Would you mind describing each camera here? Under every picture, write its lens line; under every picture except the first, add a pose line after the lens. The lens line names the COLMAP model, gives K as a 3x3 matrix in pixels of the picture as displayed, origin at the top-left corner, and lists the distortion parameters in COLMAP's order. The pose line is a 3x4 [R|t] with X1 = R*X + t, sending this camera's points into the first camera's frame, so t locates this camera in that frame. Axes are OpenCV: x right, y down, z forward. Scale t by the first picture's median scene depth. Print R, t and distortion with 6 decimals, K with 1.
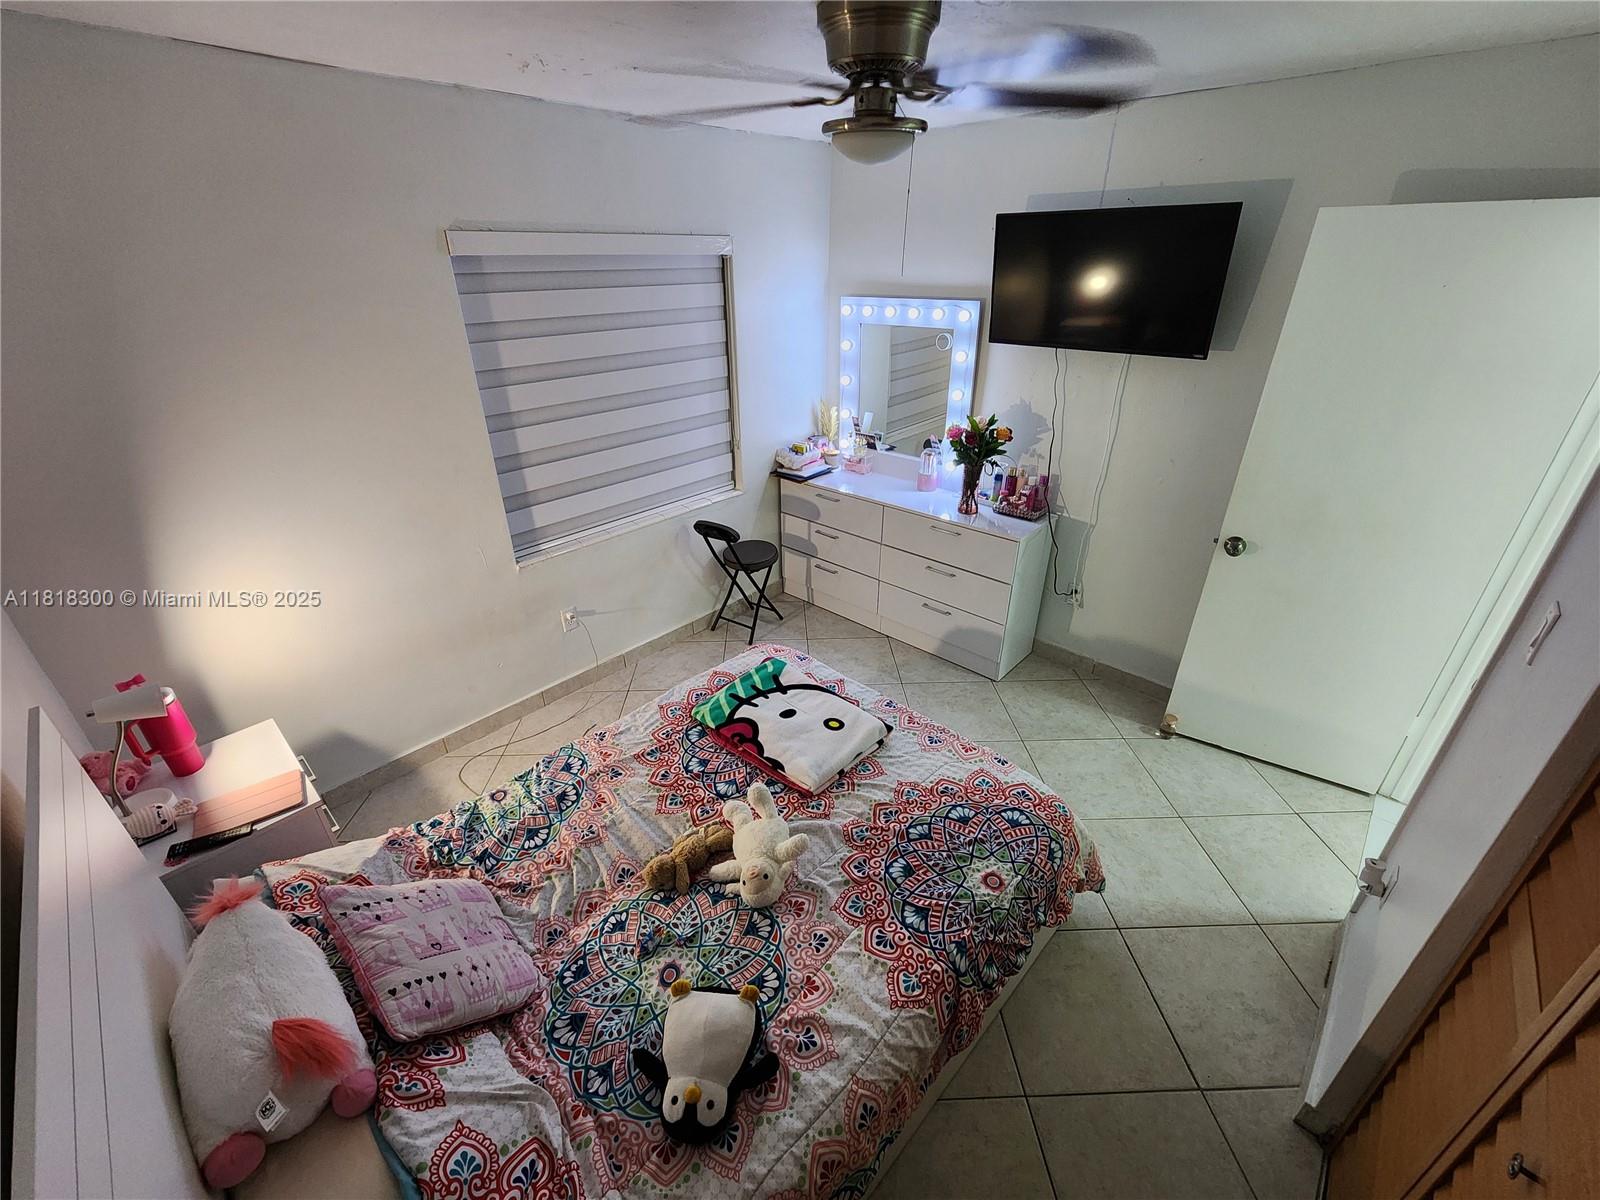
lens RADIAL K [[652.6, 0, 793.3], [0, 652.6, 597.7], [0, 0, 1]] dist [-0.000633, -0.000542]
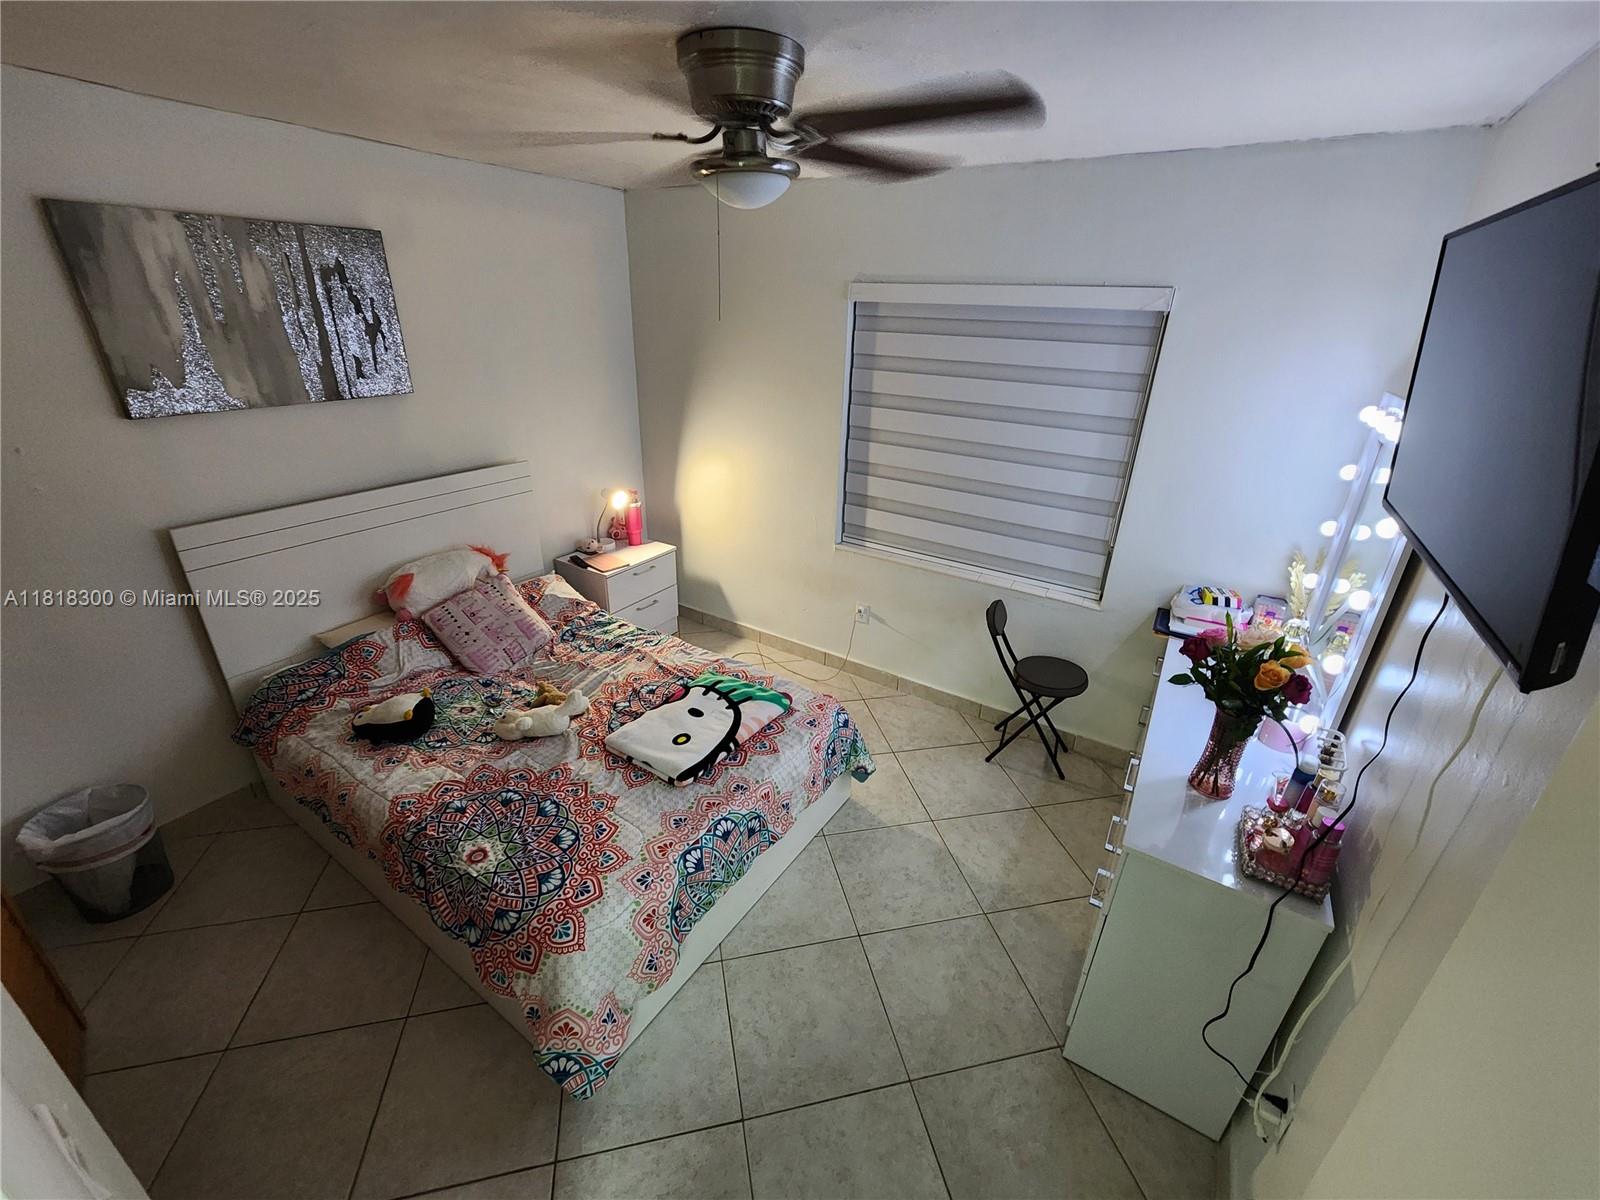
lens RADIAL K [[652.6, 0, 793.3], [0, 652.6, 597.7], [0, 0, 1]] dist [-0.000633, -0.000542]
pose [[0.189336, 0.419208, -0.887928, 0.878811], [-0.482819, 0.827159, 0.287565, -0.358188], [0.855008, 0.374262, 0.359012, 0.665715]]
